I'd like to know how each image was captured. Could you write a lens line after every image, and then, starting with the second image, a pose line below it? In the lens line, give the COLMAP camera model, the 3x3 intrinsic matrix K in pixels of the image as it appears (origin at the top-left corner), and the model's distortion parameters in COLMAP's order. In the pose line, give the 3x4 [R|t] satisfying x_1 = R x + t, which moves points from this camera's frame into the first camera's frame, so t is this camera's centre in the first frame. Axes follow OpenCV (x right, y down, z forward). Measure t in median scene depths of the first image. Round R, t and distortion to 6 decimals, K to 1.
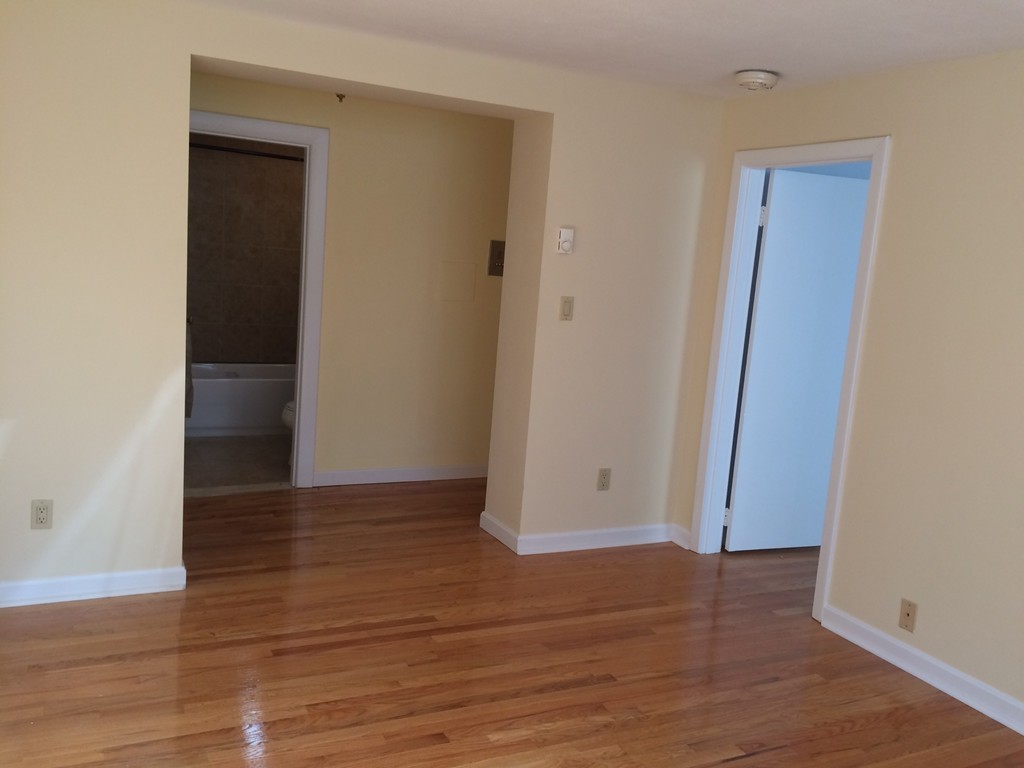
lens RADIAL K [[860.0, 0, 512.0], [0, 860.0, 384.0], [0, 0, 1]] dist [0.065771, -0.079397]
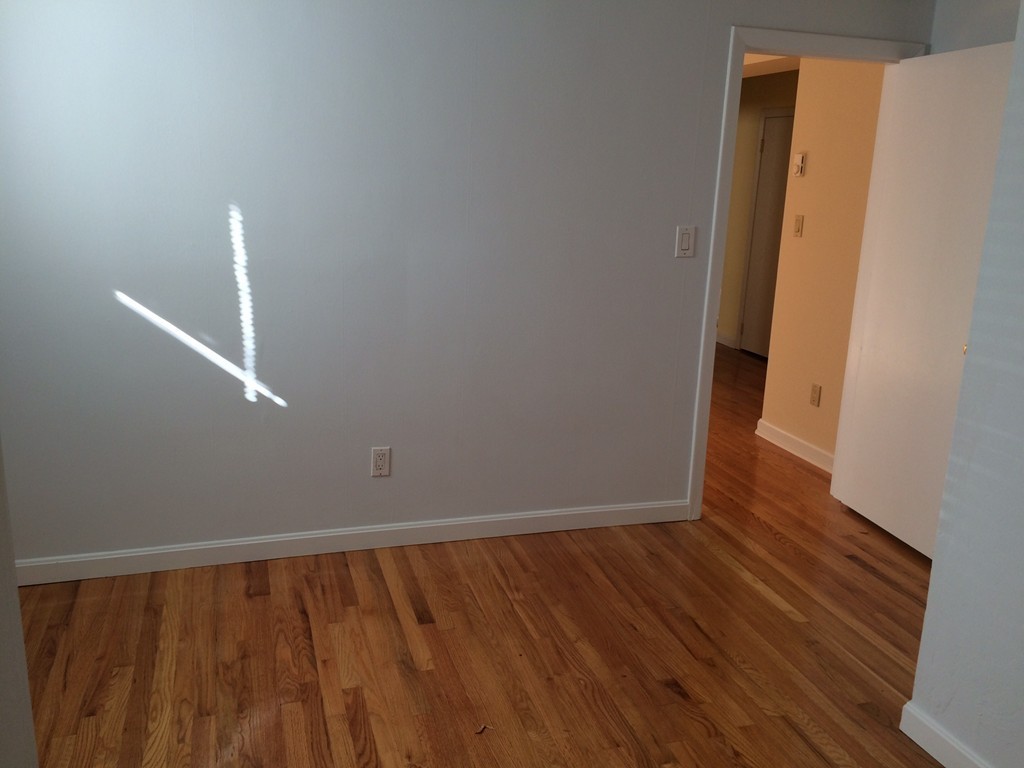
lens RADIAL K [[860.0, 0, 512.0], [0, 860.0, 384.0], [0, 0, 1]] dist [0.065771, -0.079397]
pose [[-0.152749, 0.155636, -0.975933, 1.251511], [-0.197059, 0.962894, 0.184399, -0.023157], [0.968419, 0.220483, -0.116412, 0.812451]]
